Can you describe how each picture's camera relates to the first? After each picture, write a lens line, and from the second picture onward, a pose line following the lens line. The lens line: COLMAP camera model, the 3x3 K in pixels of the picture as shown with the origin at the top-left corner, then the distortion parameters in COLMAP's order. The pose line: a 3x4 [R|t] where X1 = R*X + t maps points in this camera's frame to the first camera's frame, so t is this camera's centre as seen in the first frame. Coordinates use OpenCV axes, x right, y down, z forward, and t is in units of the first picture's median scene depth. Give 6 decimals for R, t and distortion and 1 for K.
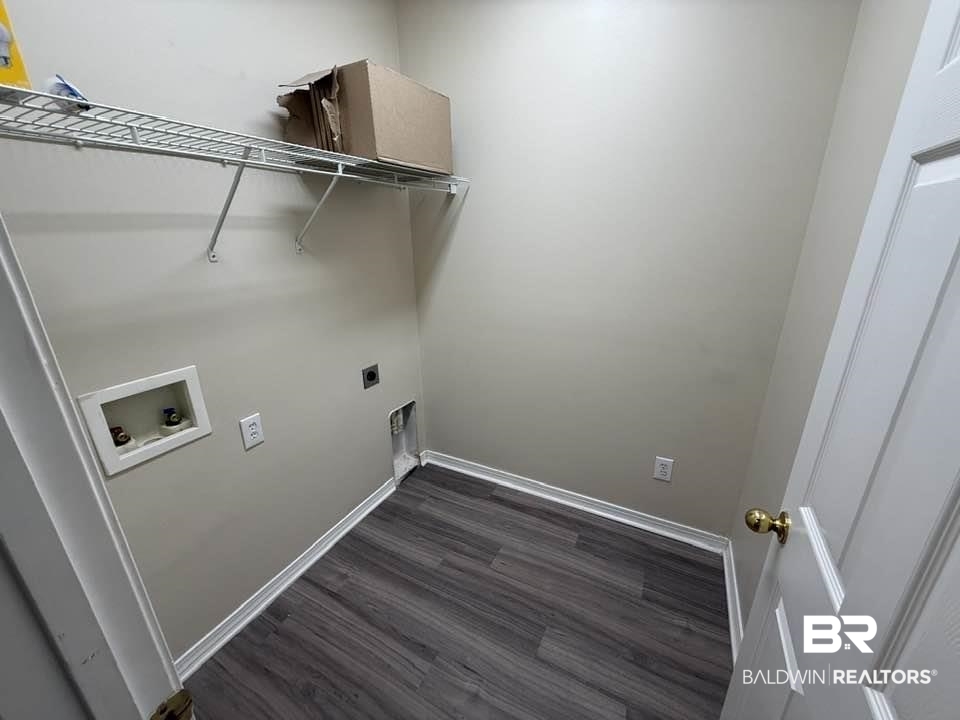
lens RADIAL K [[381.8, 0, 476.4], [0, 381.8, 358.9], [0, 0, 1]] dist [-0.000658, 0.000064]
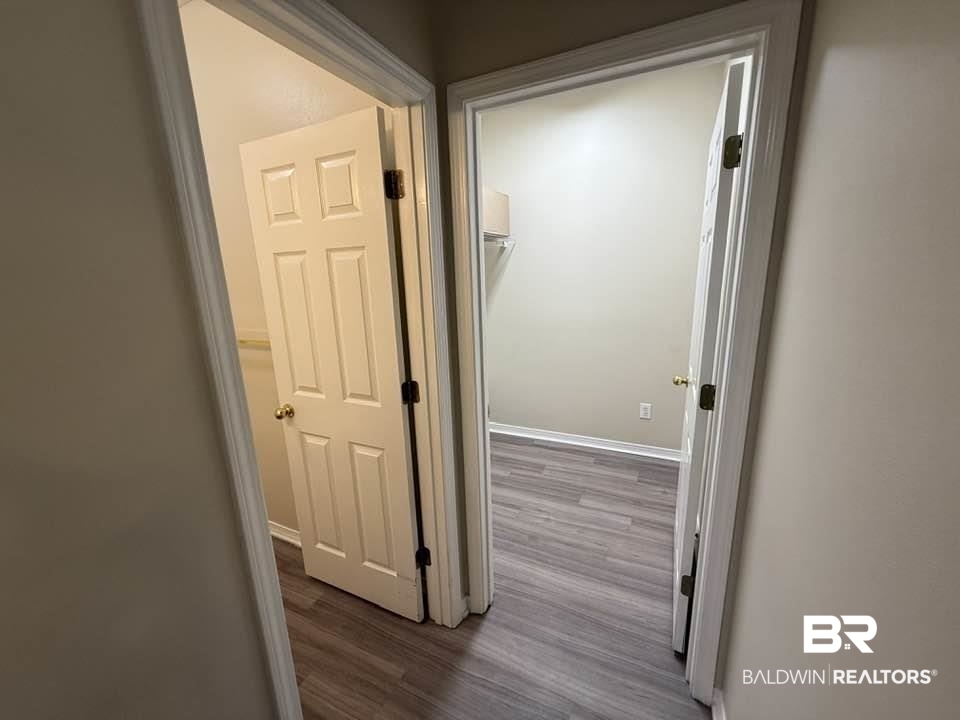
lens RADIAL K [[381.8, 0, 476.4], [0, 381.8, 358.9], [0, 0, 1]] dist [-0.000658, 0.000064]
pose [[0.999269, -0.025435, 0.028543, -0.261839], [0.028263, 0.994227, -0.103504, 0.219529], [-0.025745, 0.104235, 0.994219, -0.603851]]
